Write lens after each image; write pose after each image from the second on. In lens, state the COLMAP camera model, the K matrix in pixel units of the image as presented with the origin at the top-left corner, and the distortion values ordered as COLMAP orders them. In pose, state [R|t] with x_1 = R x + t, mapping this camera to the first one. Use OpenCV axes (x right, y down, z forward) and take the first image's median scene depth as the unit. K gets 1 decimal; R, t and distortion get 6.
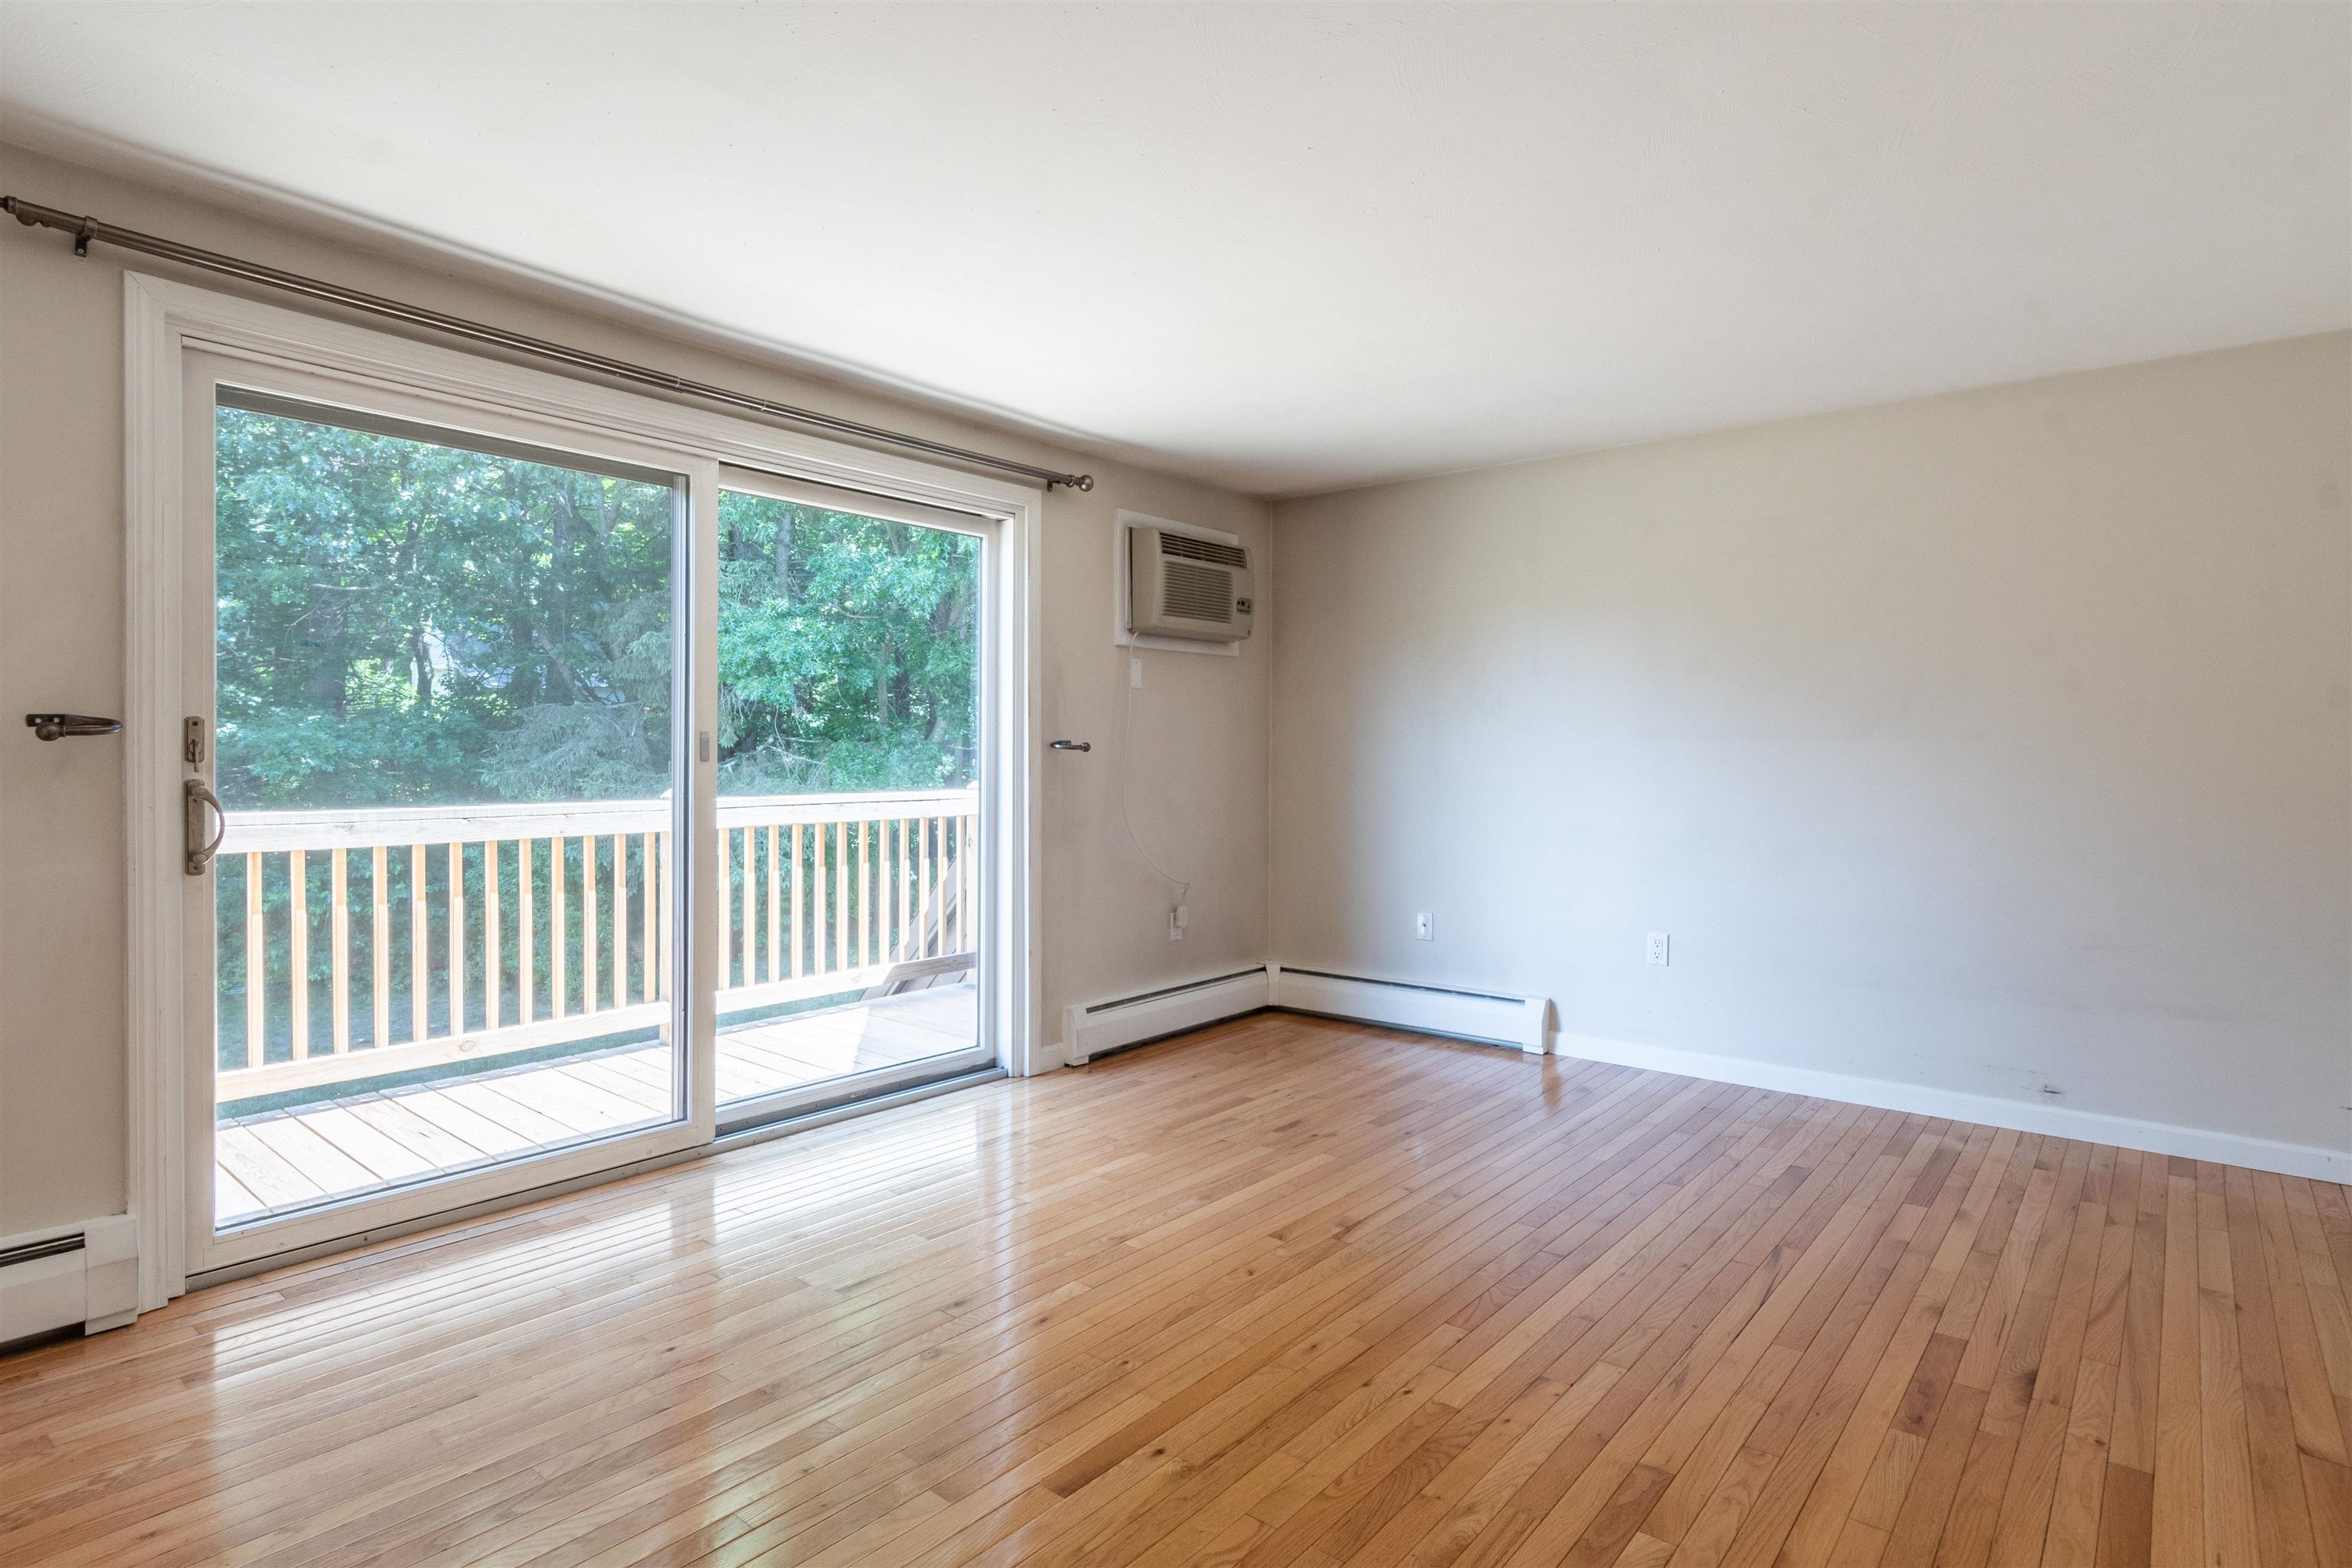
lens RADIAL K [[1243.7, 0, 1176.0], [0, 1243.7, 784.0], [0, 0, 1]] dist [-0.004890, -0.000801]
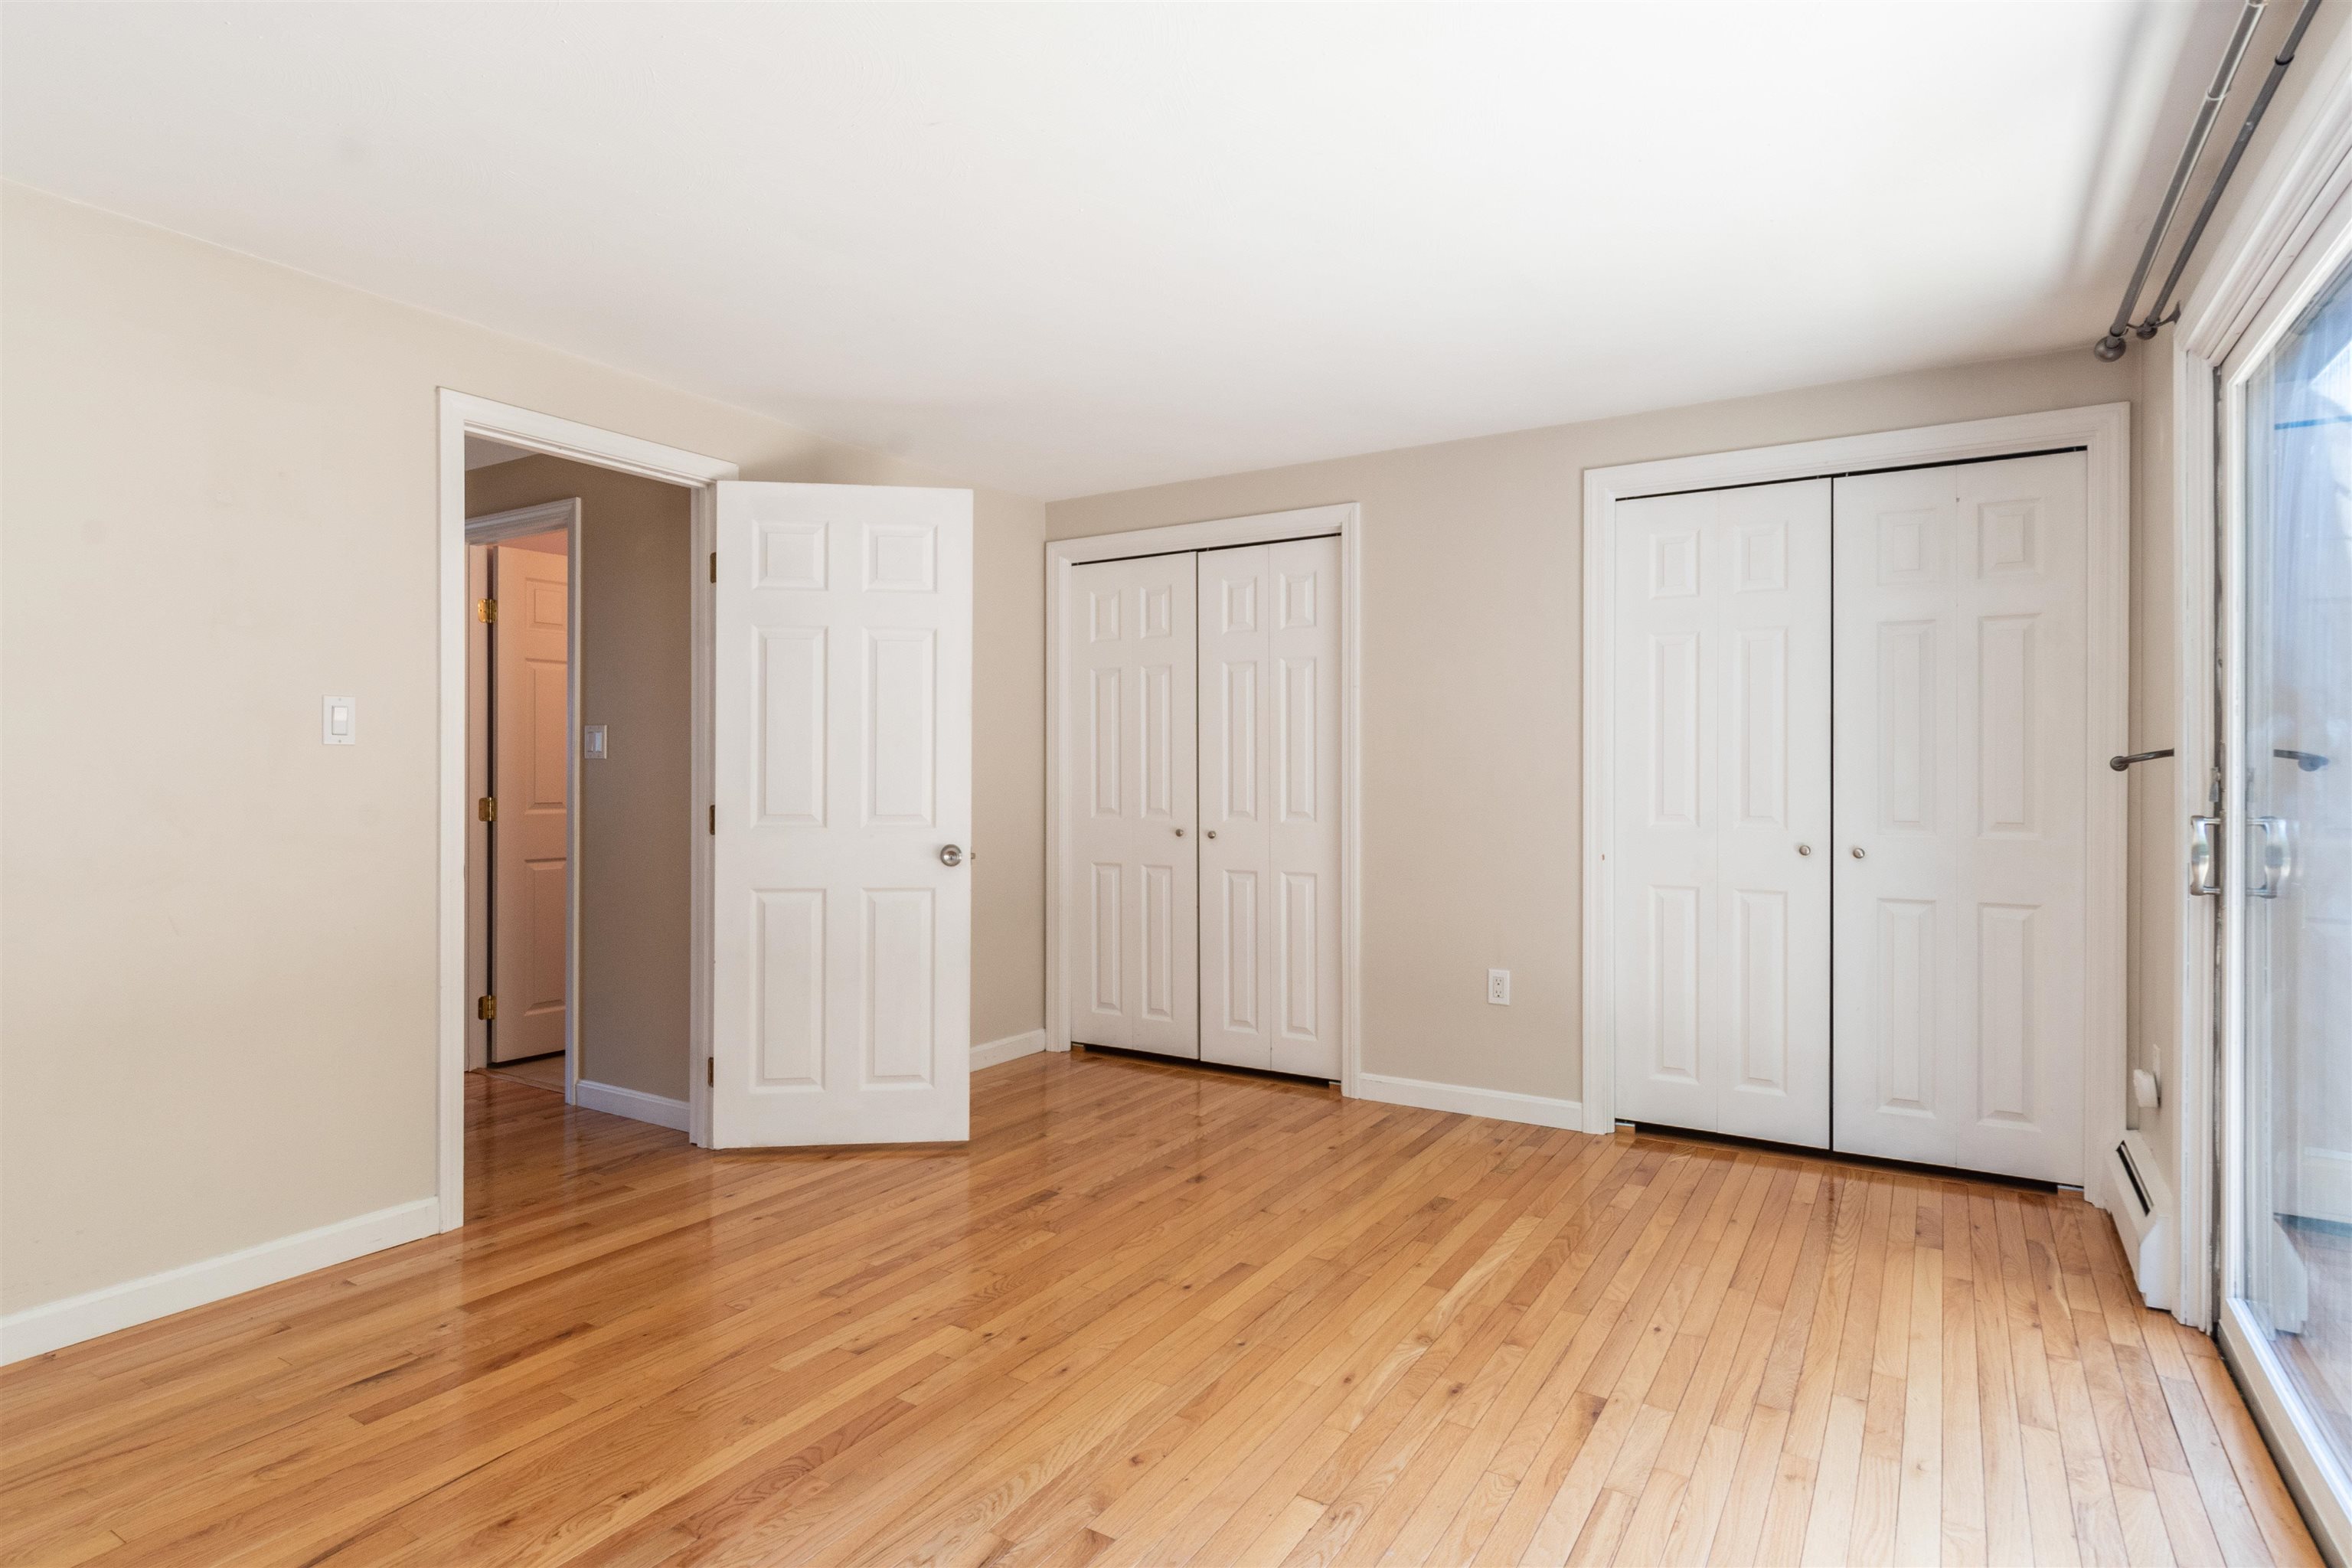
lens RADIAL K [[1243.7, 0, 1176.0], [0, 1243.7, 784.0], [0, 0, 1]] dist [-0.004890, -0.000801]
pose [[-0.991327, -0.006632, -0.131254, 0.165174], [-0.010459, 0.999540, 0.028484, -0.051659], [0.131004, 0.029609, -0.990940, 2.097962]]
